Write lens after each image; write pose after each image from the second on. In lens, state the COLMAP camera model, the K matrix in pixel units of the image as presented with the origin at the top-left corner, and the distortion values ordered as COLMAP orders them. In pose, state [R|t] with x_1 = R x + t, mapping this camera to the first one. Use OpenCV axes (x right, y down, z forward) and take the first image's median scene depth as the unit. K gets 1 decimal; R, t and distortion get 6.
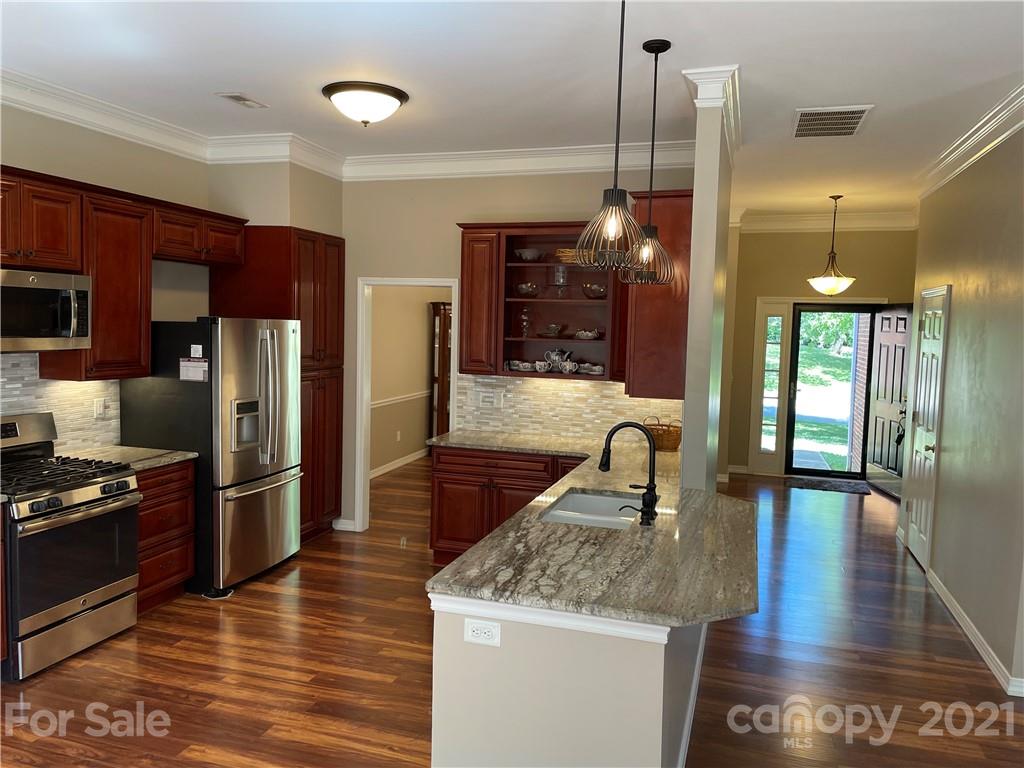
lens RADIAL K [[772.1, 0, 504.3], [0, 772.1, 380.2], [0, 0, 1]] dist [0.098392, -0.128817]
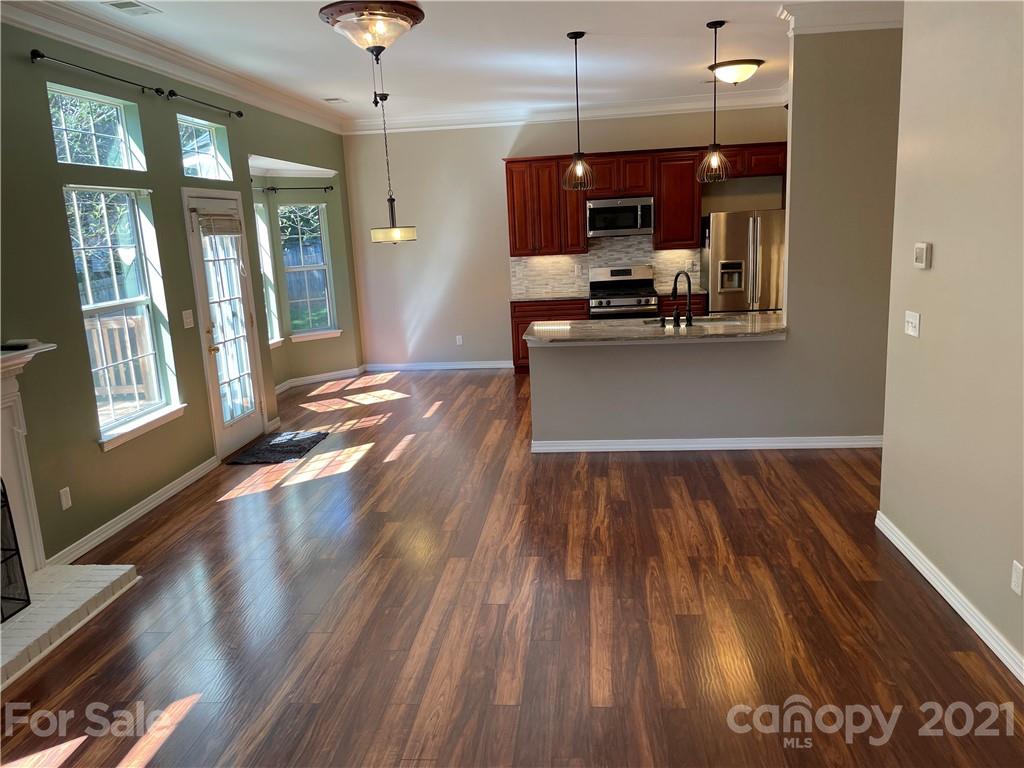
lens RADIAL K [[772.1, 0, 519.8], [0, 772.1, 382.0], [0, 0, 1]] dist [0.098392, -0.128817]
pose [[0.208132, 0.158632, -0.965151, 1.271349], [-0.019110, 0.987232, 0.158141, 0.025096], [0.977914, -0.014470, 0.208506, 0.212986]]
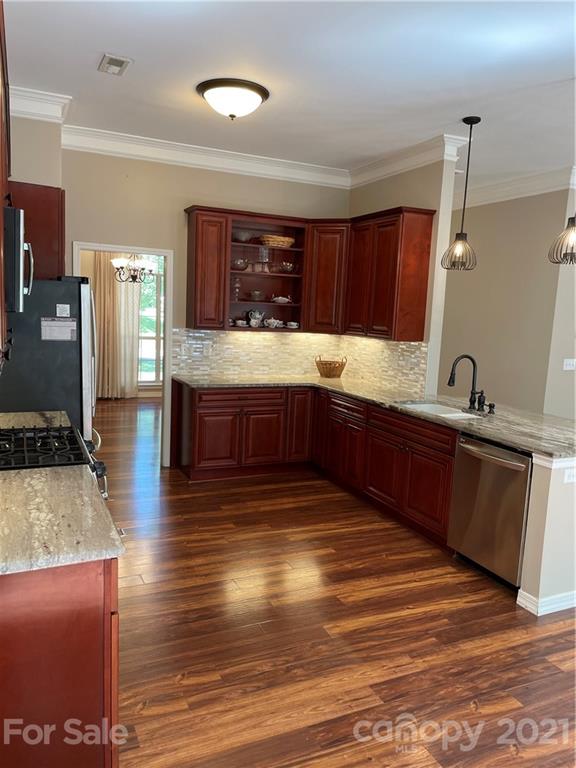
lens RADIAL K [[579.1, 0, 287.2], [0, 579.1, 383.4], [0, 0, 1]] dist [0.098392, -0.128817]
pose [[0.738203, -0.081380, 0.669652, -0.693773], [0.023517, 0.995198, 0.095018, -0.008805], [-0.674169, -0.054394, 0.736571, 0.246562]]
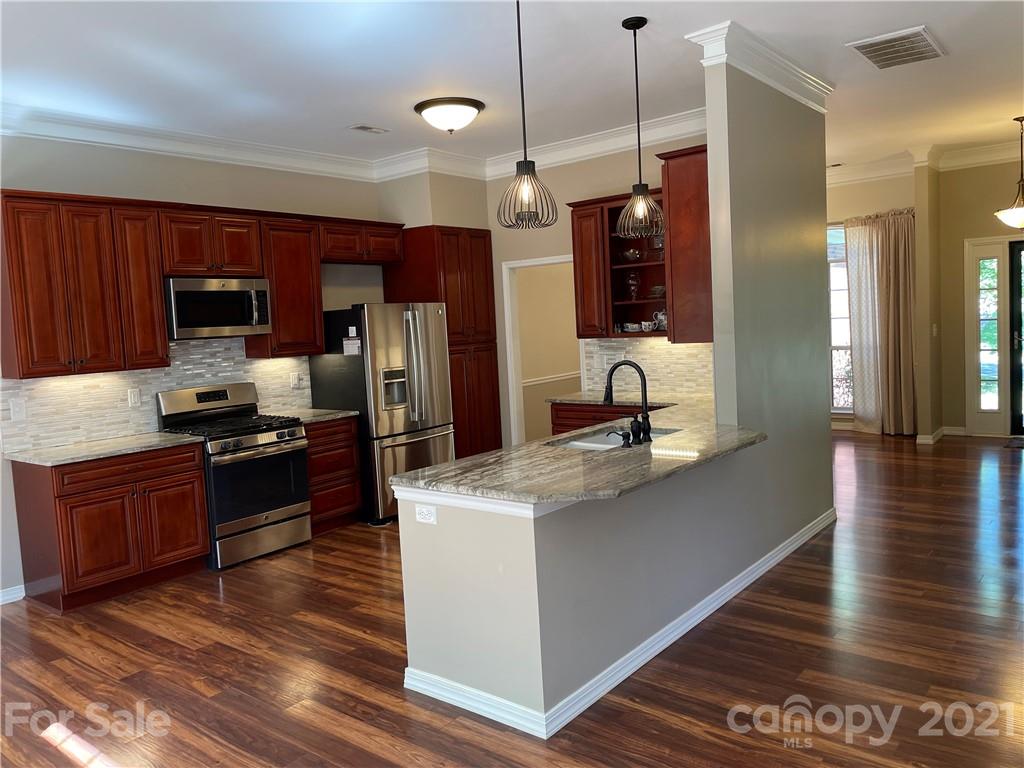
lens RADIAL K [[772.1, 0, 509.5], [0, 772.1, 376.0], [0, 0, 1]] dist [0.098392, -0.128817]
pose [[0.928199, -0.048103, -0.368963, 0.307668], [0.050351, 0.998725, -0.003538, 0.052560], [0.368662, -0.015294, 0.929438, -0.082645]]
